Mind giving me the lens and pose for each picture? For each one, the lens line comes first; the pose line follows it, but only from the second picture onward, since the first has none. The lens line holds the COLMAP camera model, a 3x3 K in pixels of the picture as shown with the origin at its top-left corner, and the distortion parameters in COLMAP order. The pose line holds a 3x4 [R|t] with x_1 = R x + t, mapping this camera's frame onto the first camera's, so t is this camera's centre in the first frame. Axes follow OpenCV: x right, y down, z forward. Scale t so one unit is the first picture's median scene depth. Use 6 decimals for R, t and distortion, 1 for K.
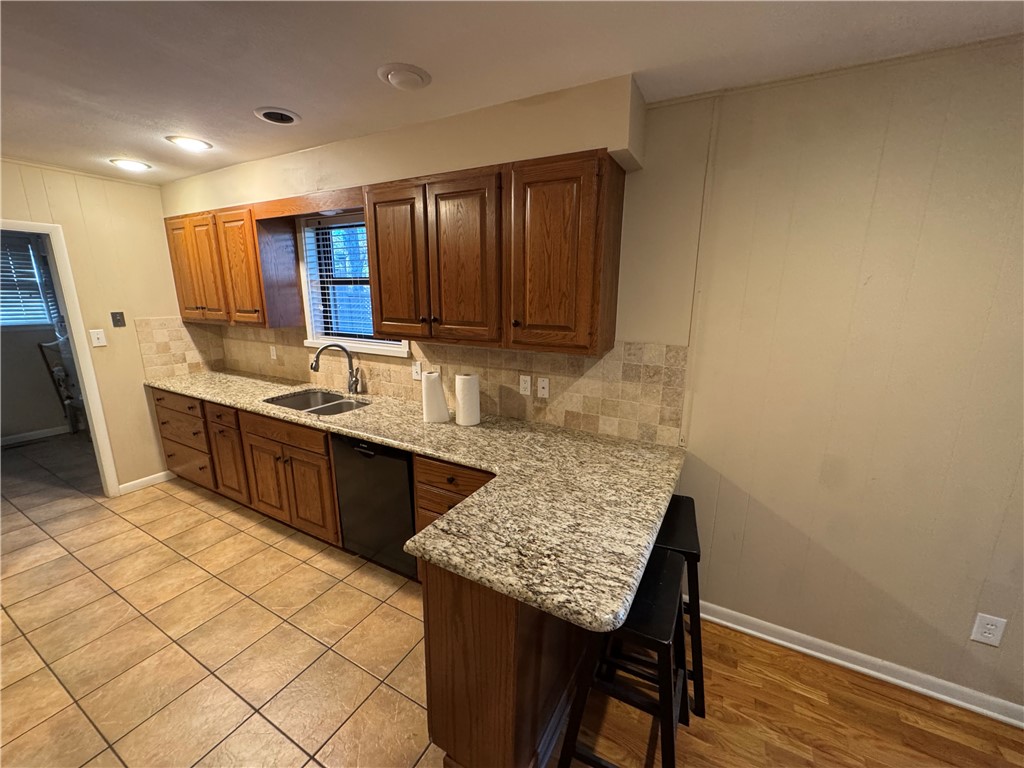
lens RADIAL K [[409.8, 0, 510.0], [0, 409.8, 387.0], [0, 0, 1]] dist [-0.001223, -0.000205]
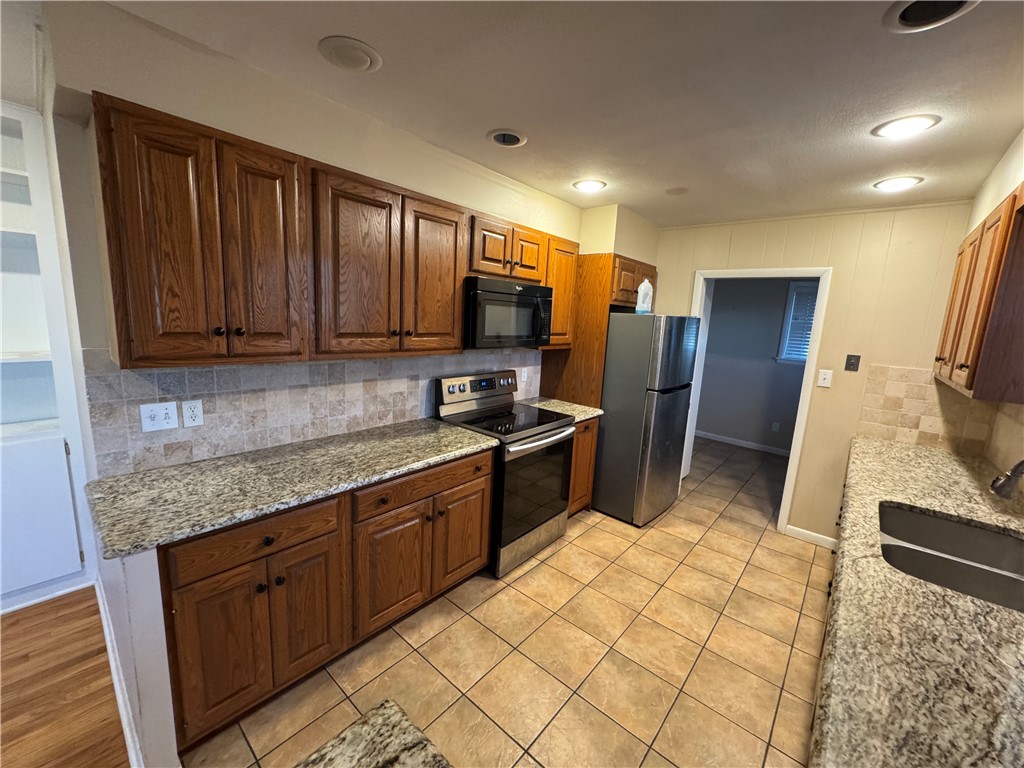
lens RADIAL K [[409.8, 0, 505.0], [0, 409.8, 381.1], [0, 0, 1]] dist [-0.001223, -0.000205]
pose [[-0.206903, 0.137180, -0.968696, 0.113937], [-0.277943, 0.941084, 0.192636, -0.106147], [0.938051, 0.309099, -0.156585, 0.519538]]
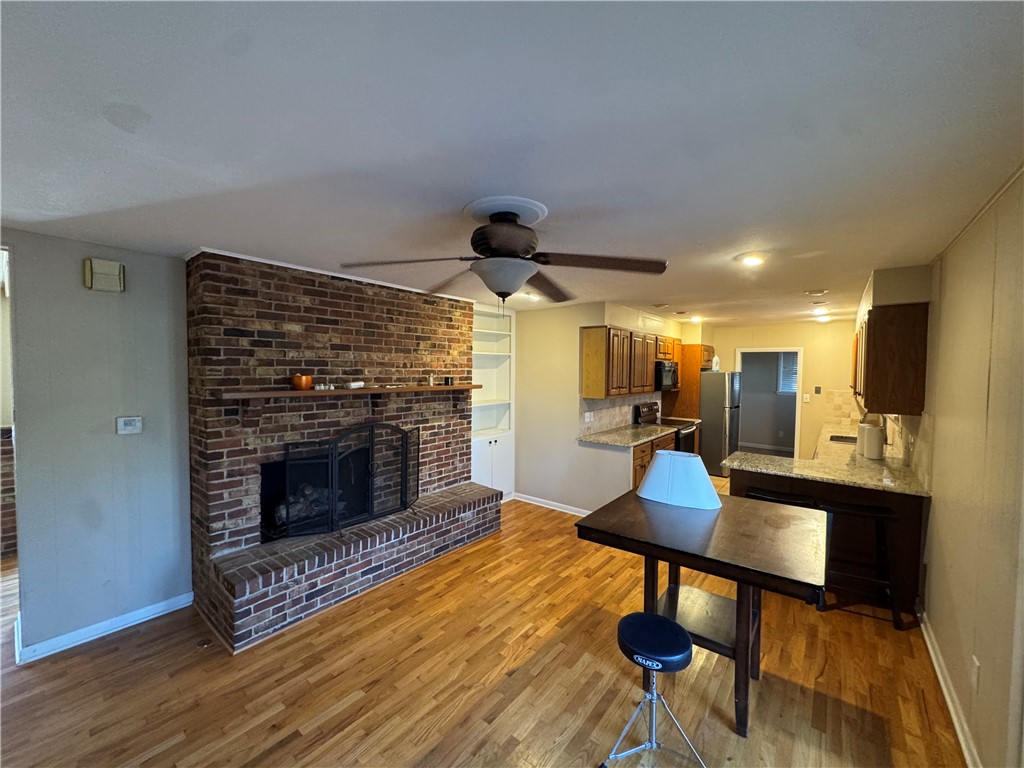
lens RADIAL K [[409.8, 0, 510.1], [0, 409.8, 379.9], [0, 0, 1]] dist [-0.001223, -0.000205]
pose [[-0.171638, 0.016206, -0.985027, 1.524745], [-0.235909, 0.970098, 0.057067, 0.031320], [0.956498, 0.242171, -0.162682, -0.142694]]
